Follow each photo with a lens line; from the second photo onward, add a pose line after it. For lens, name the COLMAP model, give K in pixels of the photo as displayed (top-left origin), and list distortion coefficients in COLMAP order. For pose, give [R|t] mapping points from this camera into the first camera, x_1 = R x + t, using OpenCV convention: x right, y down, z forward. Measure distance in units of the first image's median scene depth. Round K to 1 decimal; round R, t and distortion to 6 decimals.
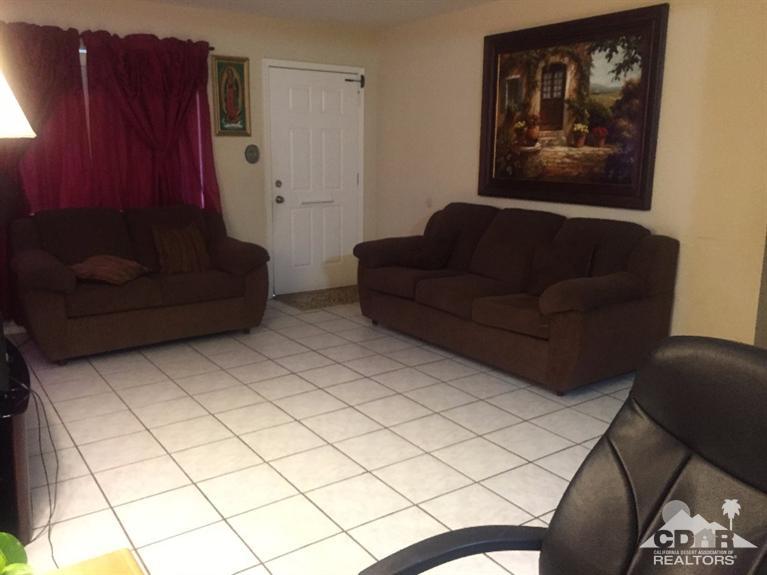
lens RADIAL K [[655.2, 0, 385.2], [0, 655.2, 291.9], [0, 0, 1]] dist [0.013740, -0.029162]
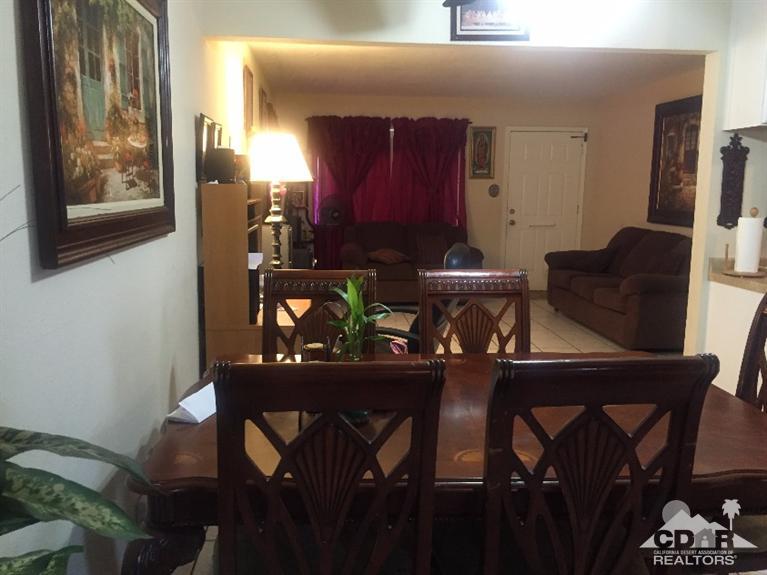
lens RADIAL K [[655.2, 0, 381.4], [0, 655.2, 286.3], [0, 0, 1]] dist [0.013740, -0.029162]
pose [[0.859675, 0.077432, -0.504938, 0.366179], [-0.110054, 0.993307, -0.035048, 0.087815], [0.498845, 0.085701, 0.862444, -0.401038]]
